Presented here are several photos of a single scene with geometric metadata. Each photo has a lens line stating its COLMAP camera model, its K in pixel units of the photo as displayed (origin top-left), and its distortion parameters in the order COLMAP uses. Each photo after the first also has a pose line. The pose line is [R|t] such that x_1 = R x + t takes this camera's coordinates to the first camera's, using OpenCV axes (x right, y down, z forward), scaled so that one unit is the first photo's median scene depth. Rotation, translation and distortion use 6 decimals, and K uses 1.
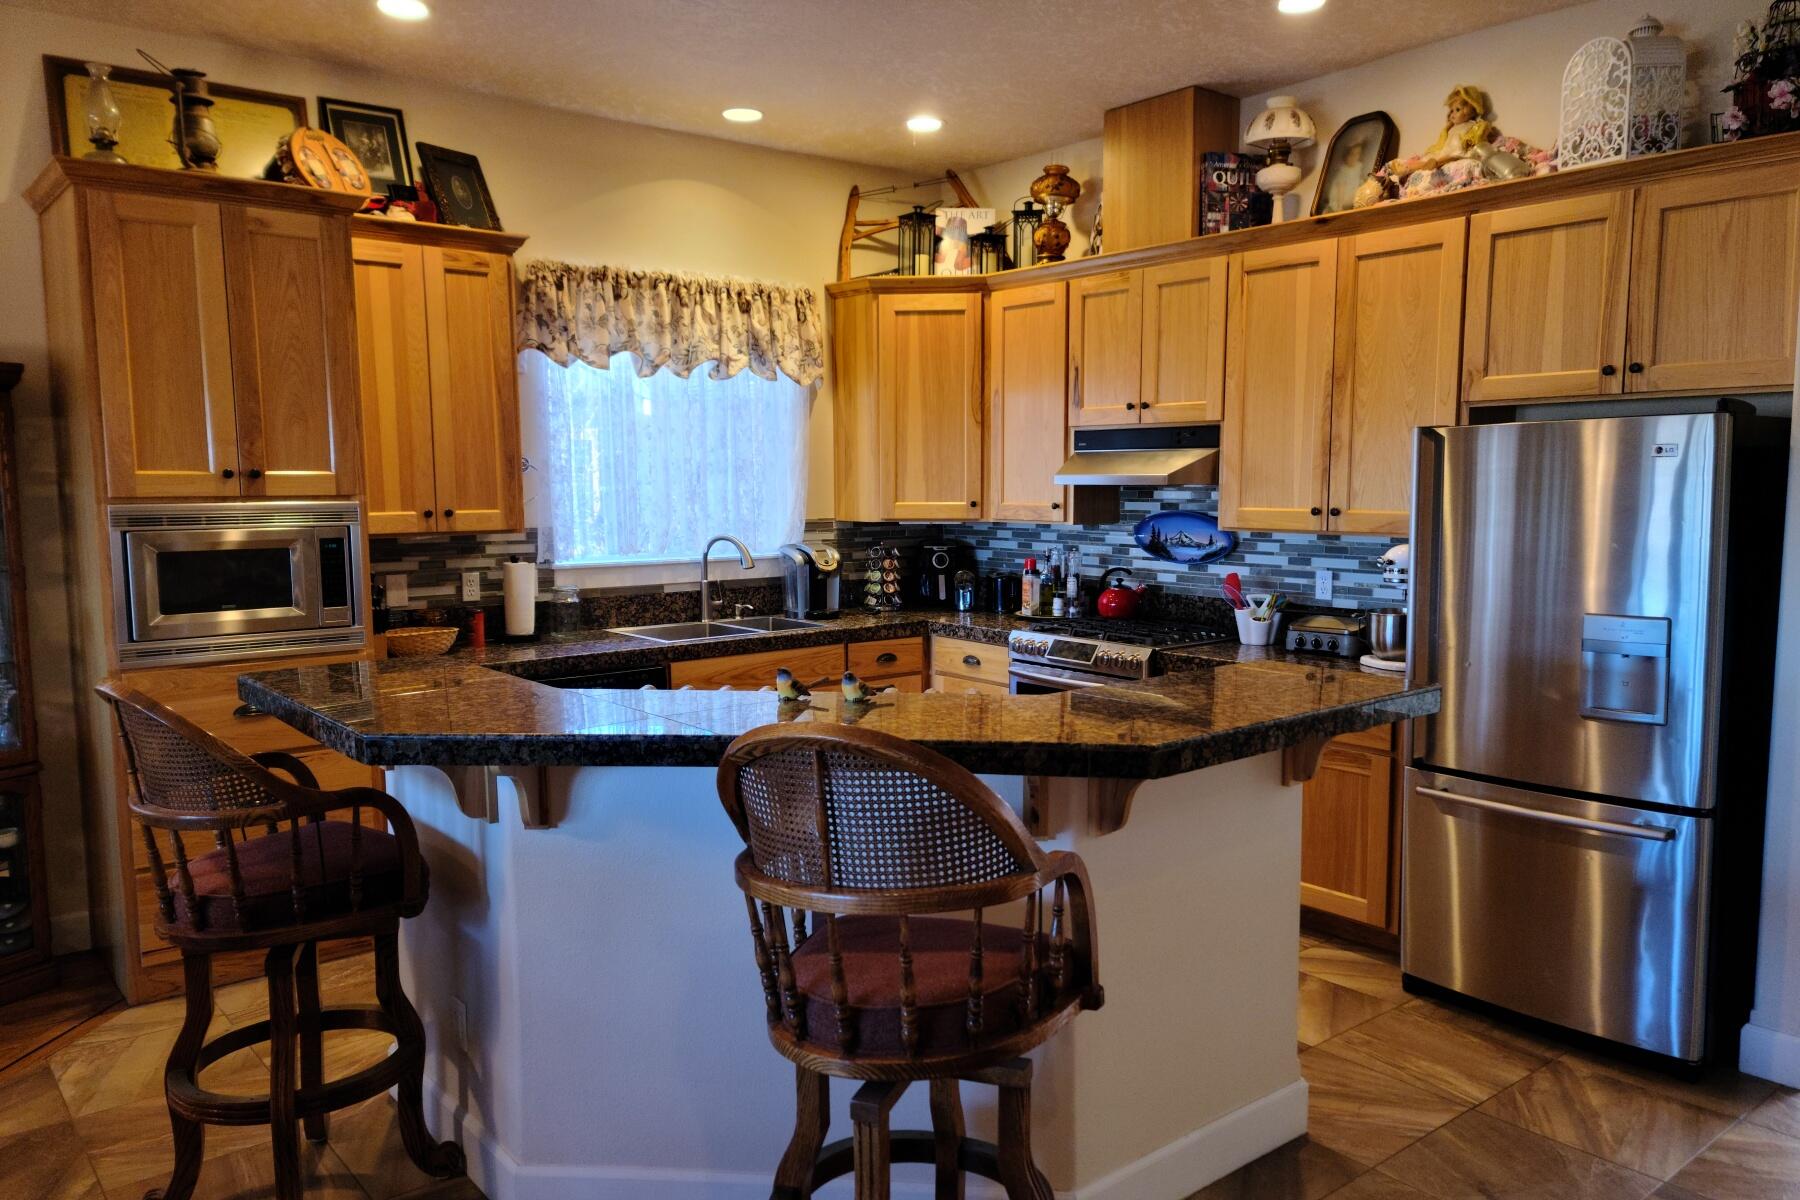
lens RADIAL K [[1328.4, 0, 907.7], [0, 1328.4, 636.4], [0, 0, 1]] dist [0.081340, -0.068283]
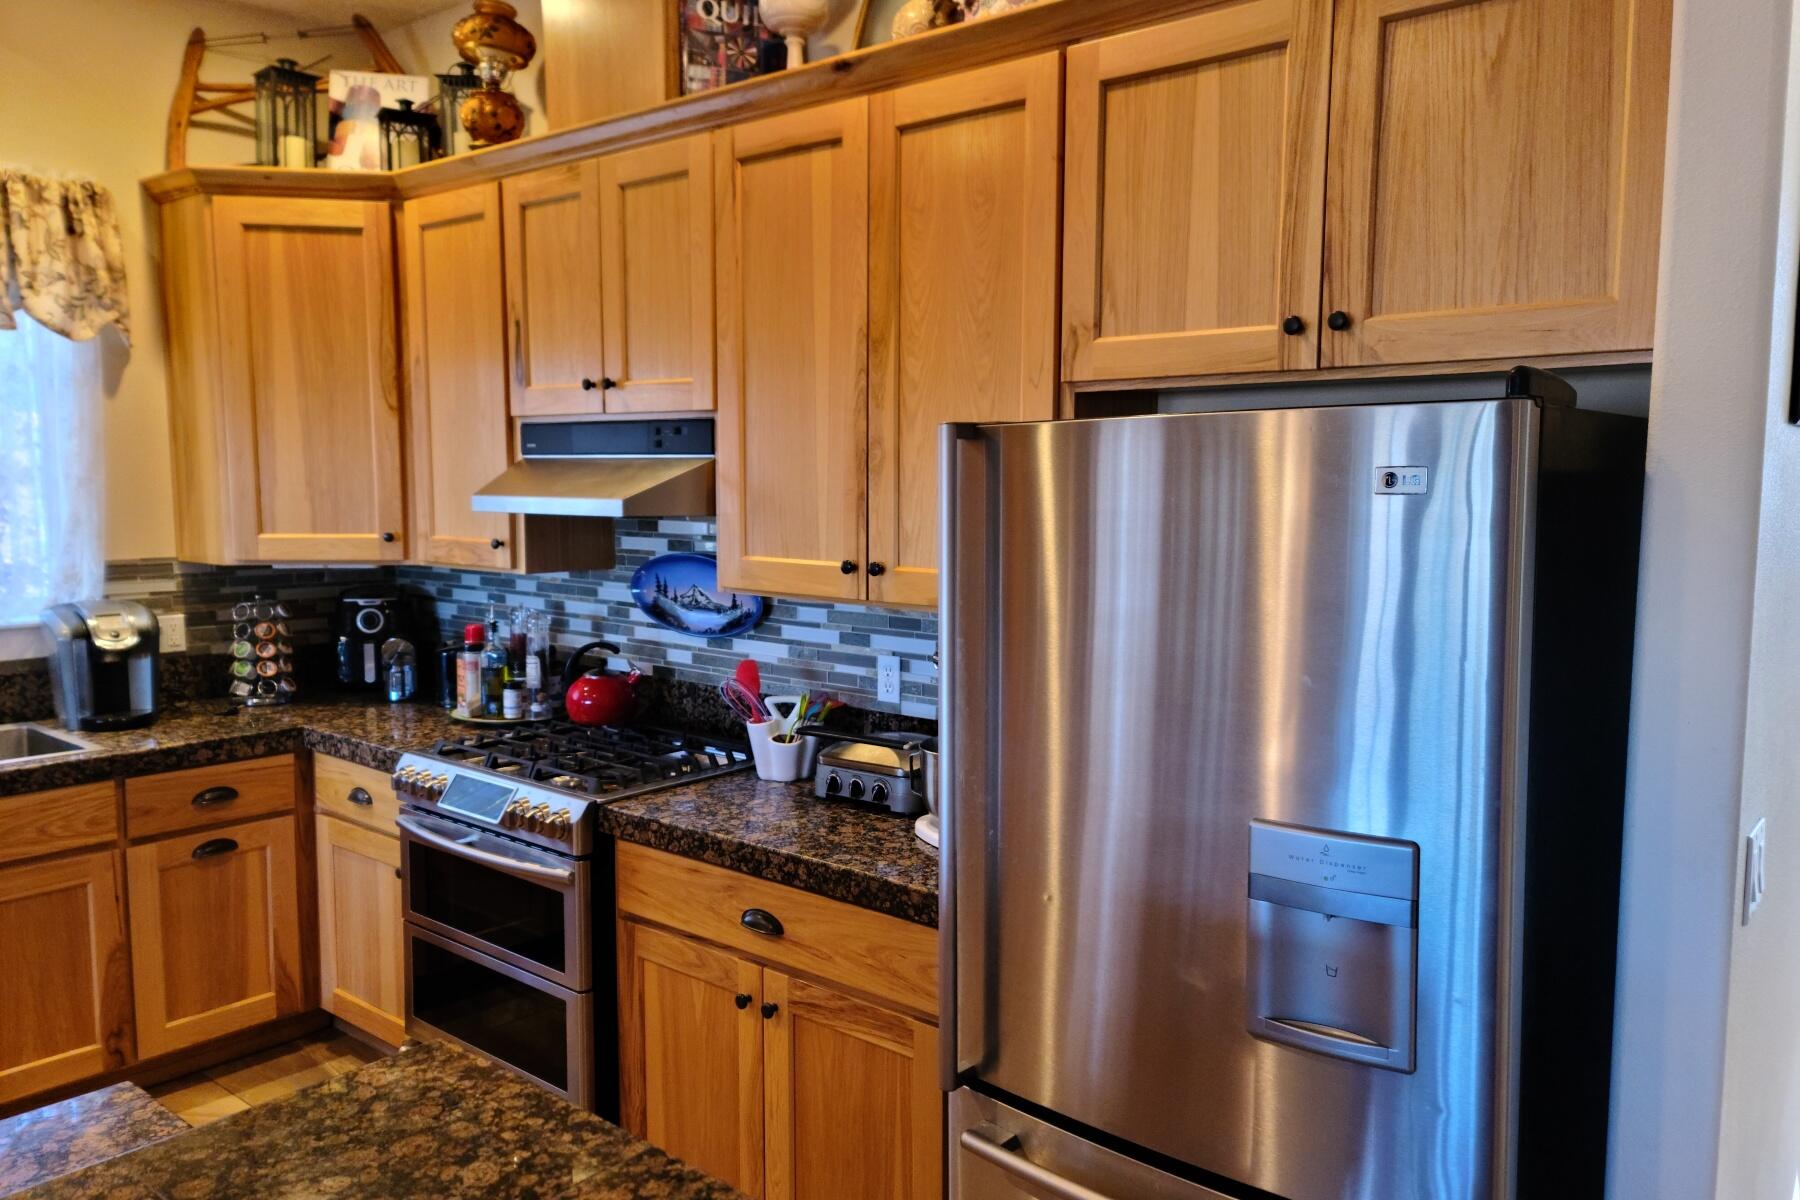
lens RADIAL K [[1328.4, 0, 907.7], [0, 1328.4, 636.4], [0, 0, 1]] dist [0.081340, -0.068283]
pose [[0.983732, -0.015130, 0.179004, 0.193855], [0.015187, 0.999884, 0.001056, -0.054309], [-0.178999, 0.001680, 0.983848, 0.361403]]
